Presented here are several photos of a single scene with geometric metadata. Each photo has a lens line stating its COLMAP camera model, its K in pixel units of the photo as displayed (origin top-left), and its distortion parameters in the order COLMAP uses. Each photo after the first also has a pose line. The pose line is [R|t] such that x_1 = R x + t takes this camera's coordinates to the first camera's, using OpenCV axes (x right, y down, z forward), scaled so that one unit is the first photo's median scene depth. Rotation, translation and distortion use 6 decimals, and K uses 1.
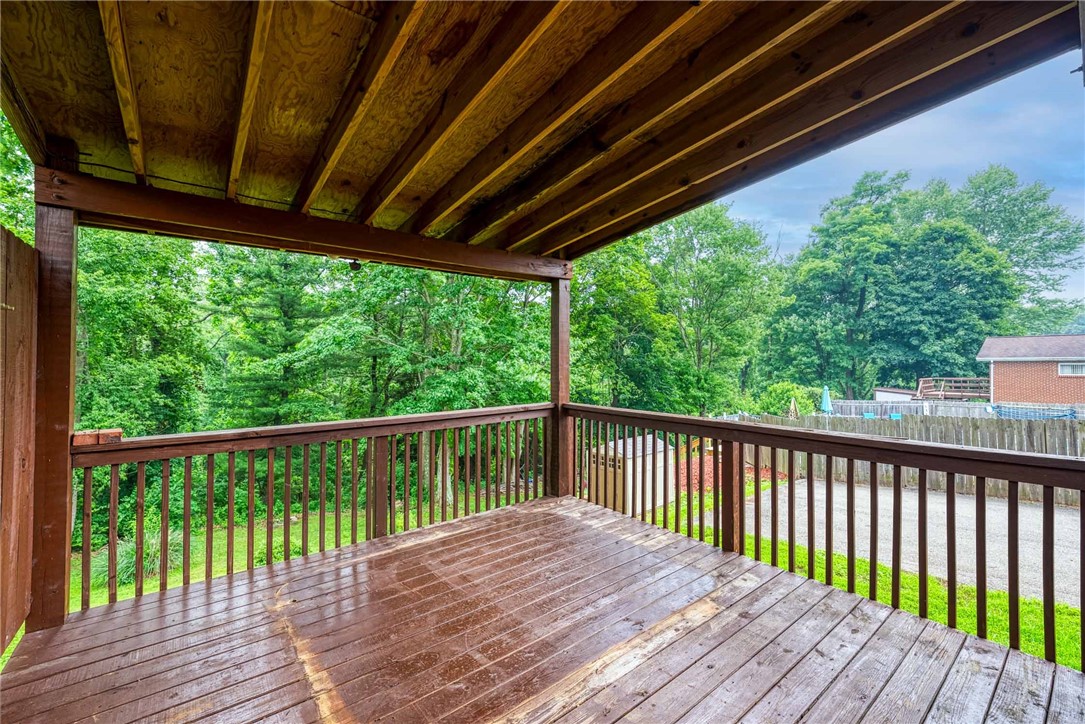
lens RADIAL K [[451.4, 0, 536.6], [0, 451.4, 356.3], [0, 0, 1]] dist [0.004676, -0.000885]
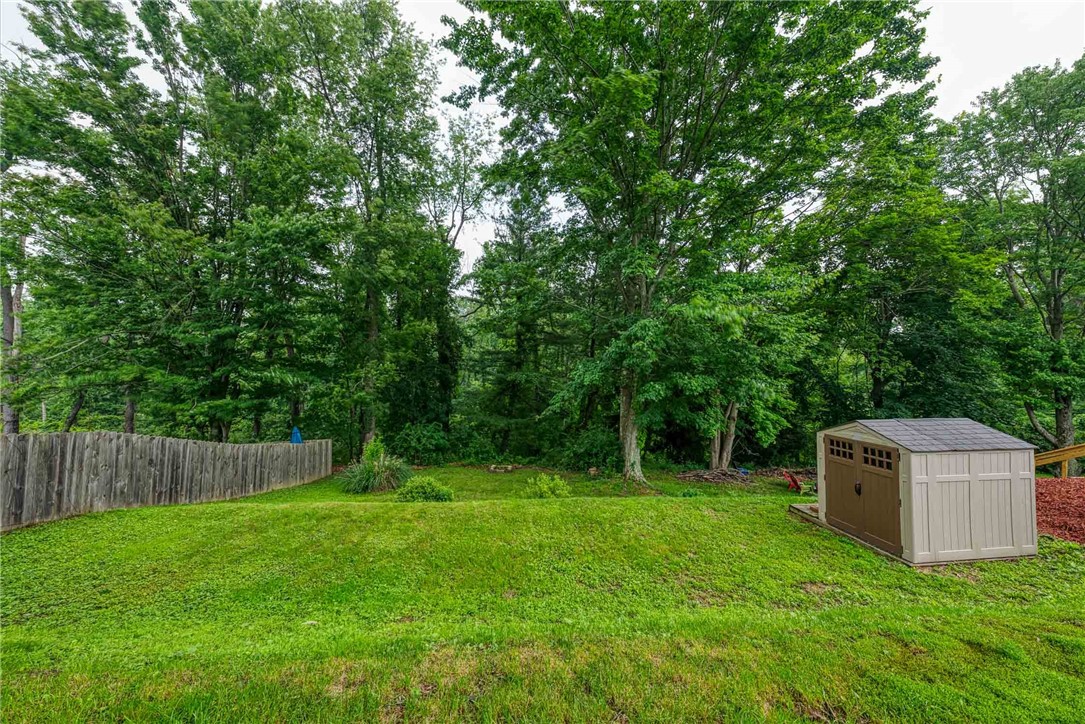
lens RADIAL K [[368.2, 0, 541.9], [0, 368.2, 362.9], [0, 0, 1]] dist [-0.002989, 0.000248]
pose [[0.844626, 0.014901, -0.535149, 0.028500], [-0.005721, 0.999807, 0.018809, 0.051881], [0.535326, -0.012826, 0.844548, 0.179120]]
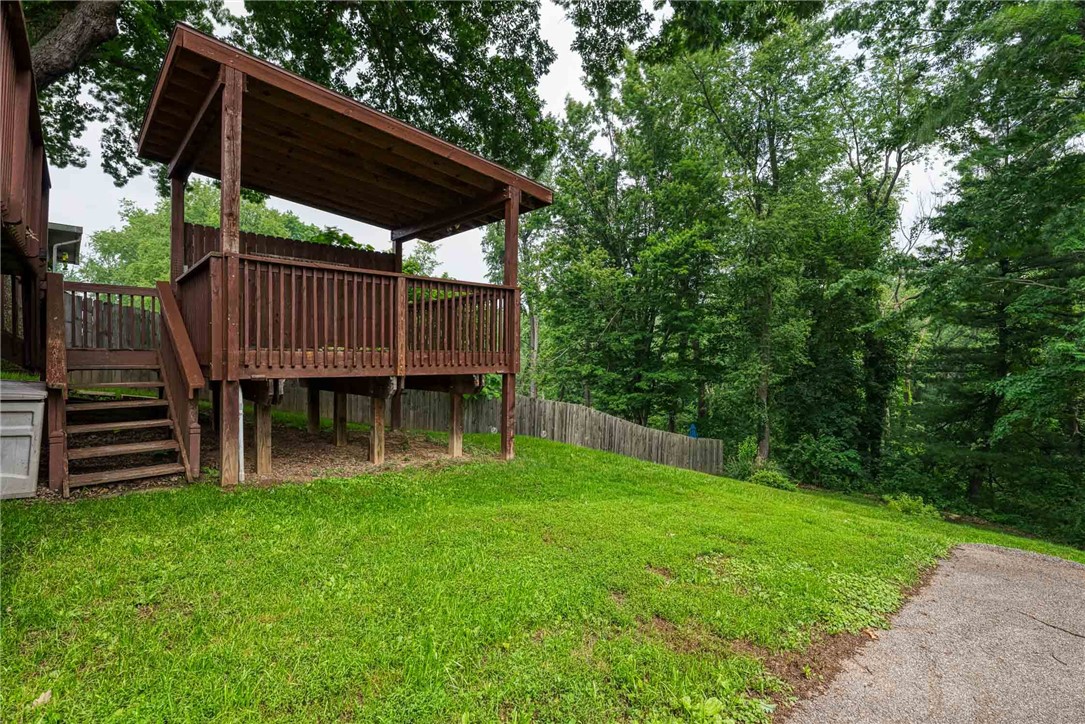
lens RADIAL K [[511.3, 0, 542.8], [0, 511.3, 357.5], [0, 0, 1]] dist [-0.002907, 0.000324]
pose [[0.080785, 0.008963, -0.996691, 0.234396], [0.006587, 0.999933, 0.009526, 0.043464], [0.996710, -0.007335, 0.080721, 0.137611]]
